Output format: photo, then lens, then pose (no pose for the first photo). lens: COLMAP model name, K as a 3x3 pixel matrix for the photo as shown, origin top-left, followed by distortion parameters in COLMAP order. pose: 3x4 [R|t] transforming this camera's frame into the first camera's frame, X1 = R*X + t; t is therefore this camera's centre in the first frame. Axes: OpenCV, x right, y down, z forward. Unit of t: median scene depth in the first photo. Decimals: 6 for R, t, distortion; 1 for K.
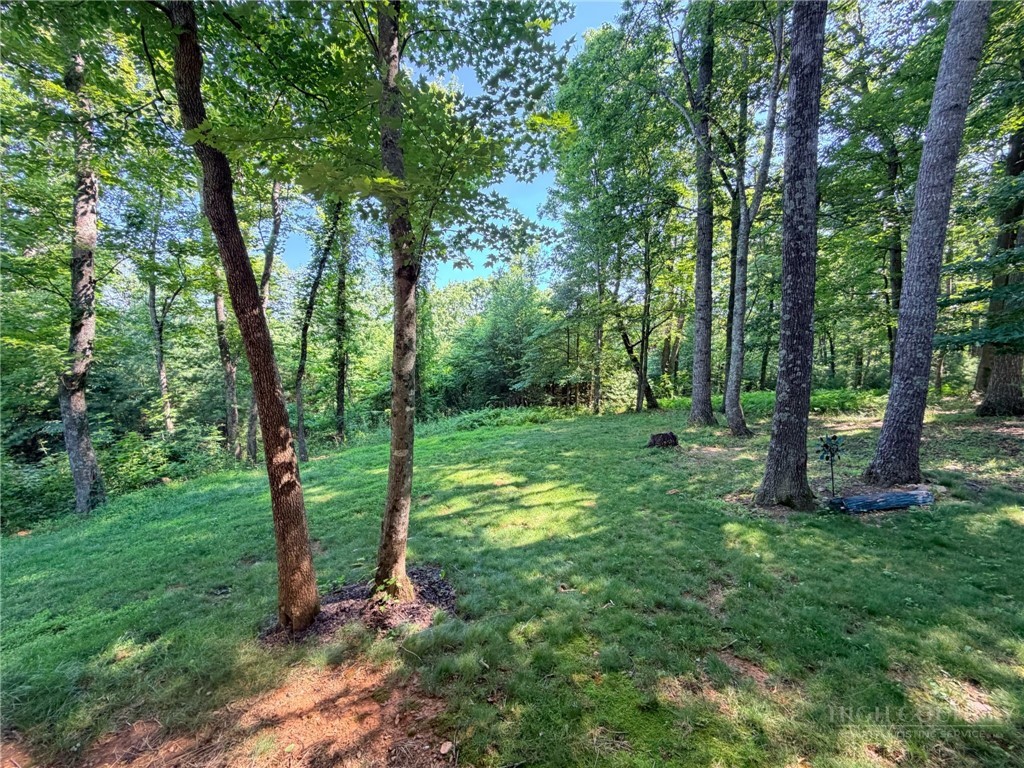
lens RADIAL K [[407.8, 0, 511.4], [0, 407.8, 383.5], [0, 0, 1]] dist [0.001802, 0.000209]
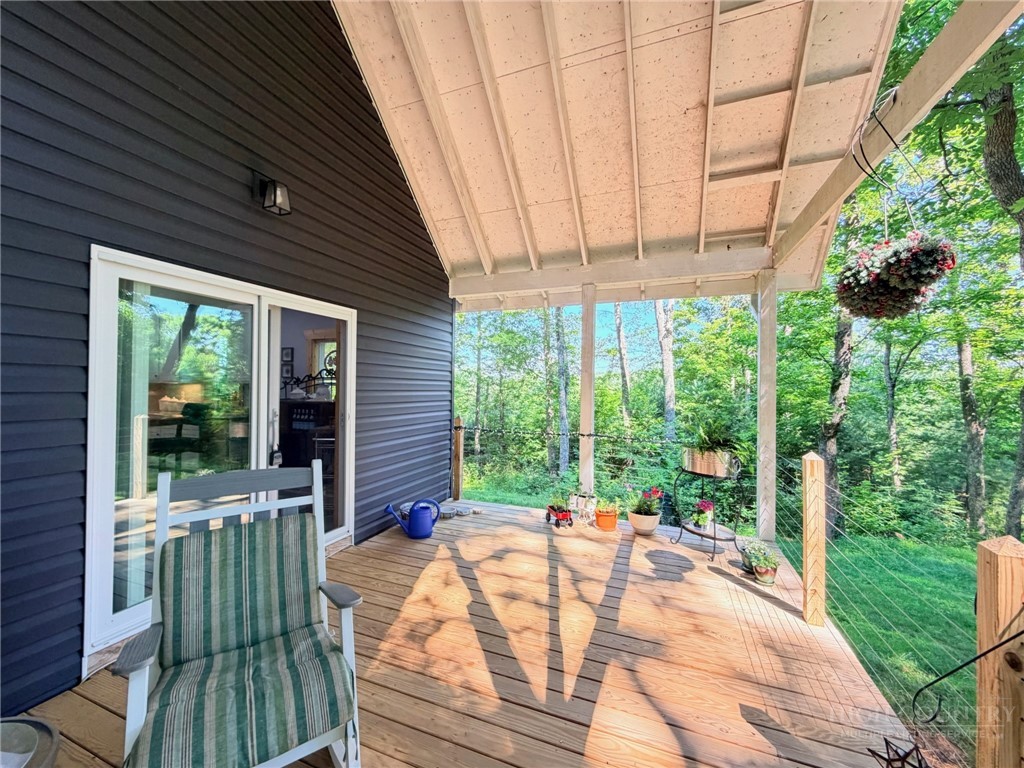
lens RADIAL K [[407.8, 0, 509.3], [0, 407.8, 384.9], [0, 0, 1]] dist [0.001802, 0.000209]
pose [[0.142306, -0.025053, -0.989506, 0.010821], [-0.105657, 0.993584, -0.040351, 0.007474], [0.984167, 0.110290, 0.138746, -0.082058]]
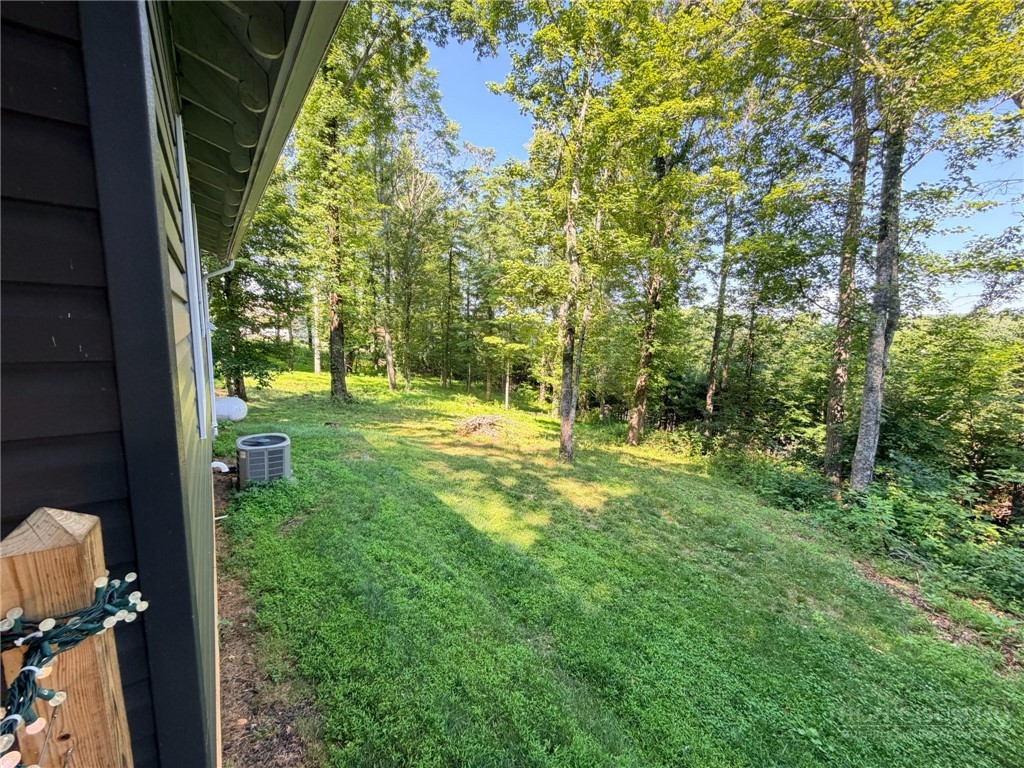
lens RADIAL K [[407.8, 0, 511.6], [0, 407.8, 384.1], [0, 0, 1]] dist [0.001802, 0.000209]
pose [[-0.406657, 0.098811, -0.908222, -0.233752], [-0.131310, 0.977490, 0.165142, 0.002026], [0.904095, 0.186415, -0.384528, -0.036872]]
